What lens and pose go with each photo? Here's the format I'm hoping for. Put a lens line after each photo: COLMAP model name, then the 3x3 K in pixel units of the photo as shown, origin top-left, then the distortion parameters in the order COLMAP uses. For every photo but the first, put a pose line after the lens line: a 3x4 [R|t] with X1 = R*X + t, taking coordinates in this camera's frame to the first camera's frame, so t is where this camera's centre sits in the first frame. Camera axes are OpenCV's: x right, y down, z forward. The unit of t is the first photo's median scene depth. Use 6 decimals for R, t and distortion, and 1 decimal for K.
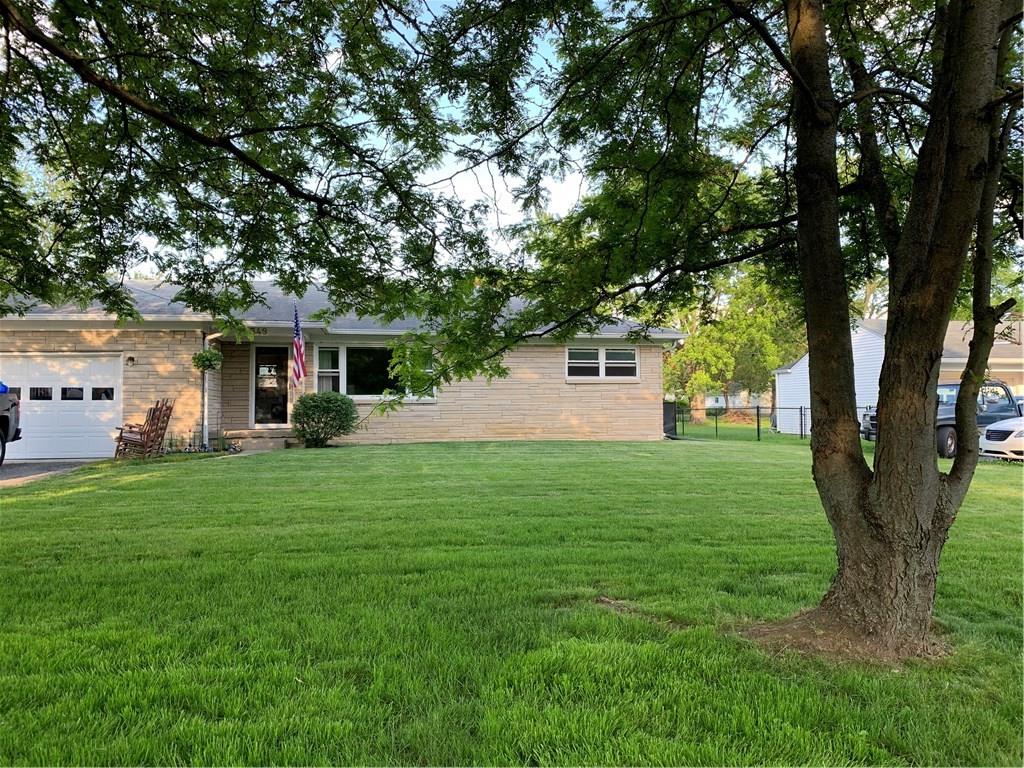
lens RADIAL K [[784.9, 0, 502.7], [0, 784.9, 380.6], [0, 0, 1]] dist [0.035342, -0.029458]
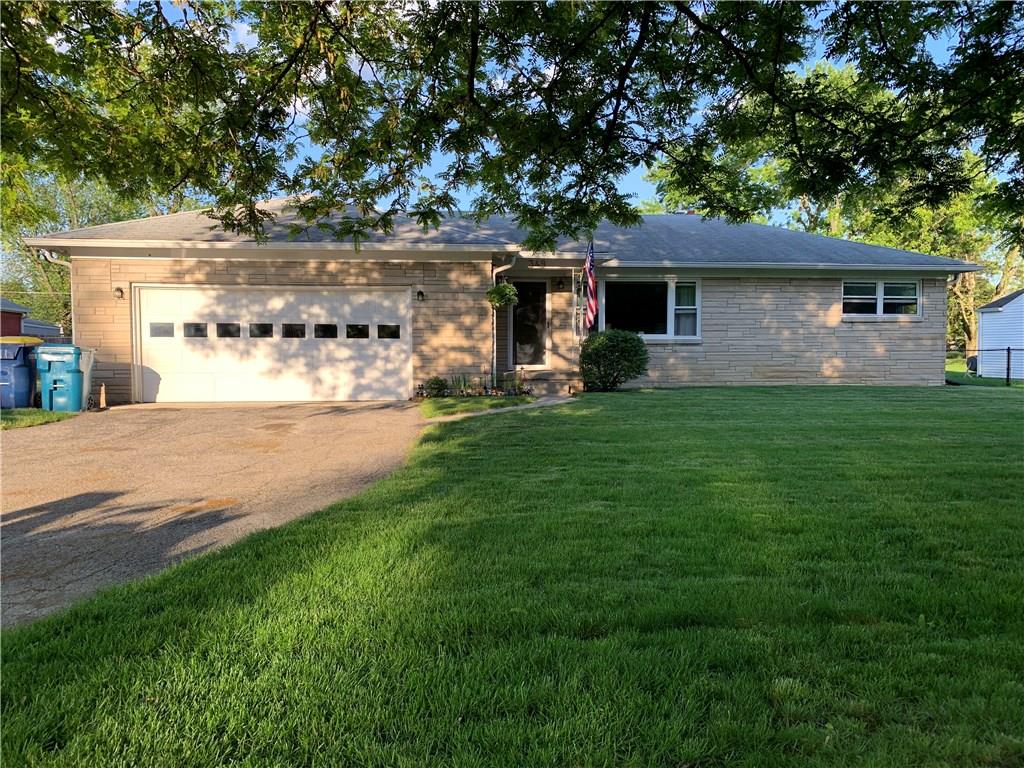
lens RADIAL K [[784.9, 0, 502.7], [0, 784.9, 380.6], [0, 0, 1]] dist [0.035342, -0.029458]
pose [[0.998394, 0.005642, -0.056367, -0.254507], [-0.001436, 0.997229, 0.074377, 0.004229], [0.056631, -0.074176, 0.995636, 0.078945]]
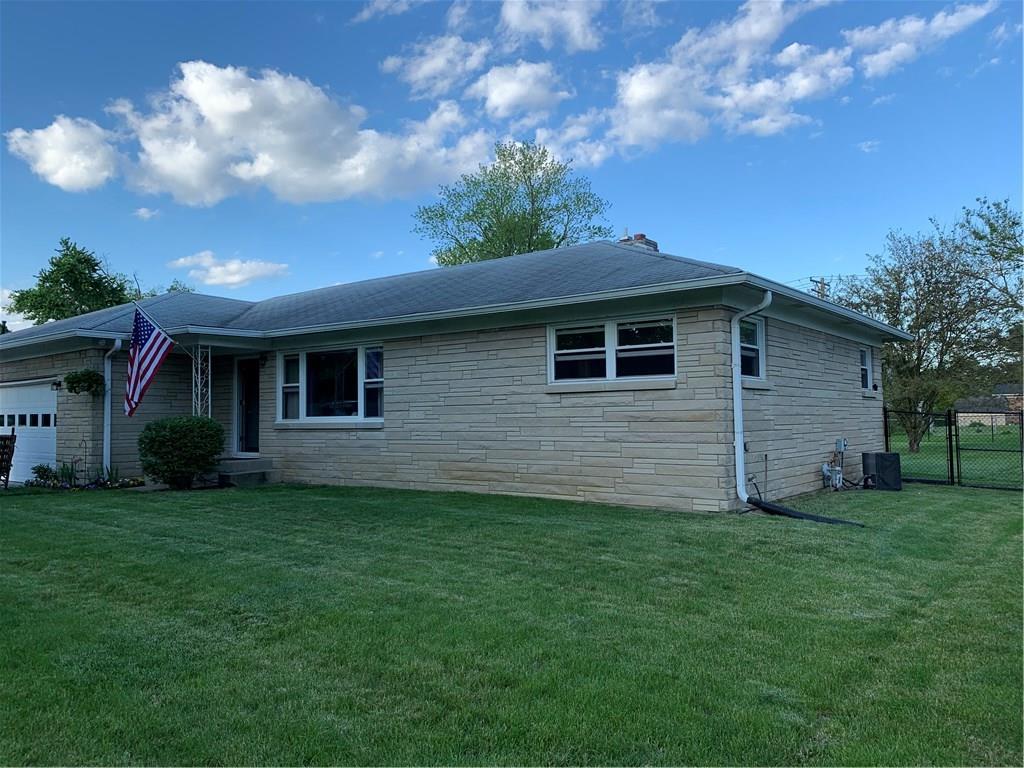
lens RADIAL K [[784.9, 0, 502.7], [0, 784.9, 380.6], [0, 0, 1]] dist [0.035342, -0.029458]
pose [[0.650884, -0.036185, -0.758315, 0.481040], [0.034620, 0.999239, -0.017966, 0.003735], [0.758388, -0.014559, 0.651641, 0.620886]]
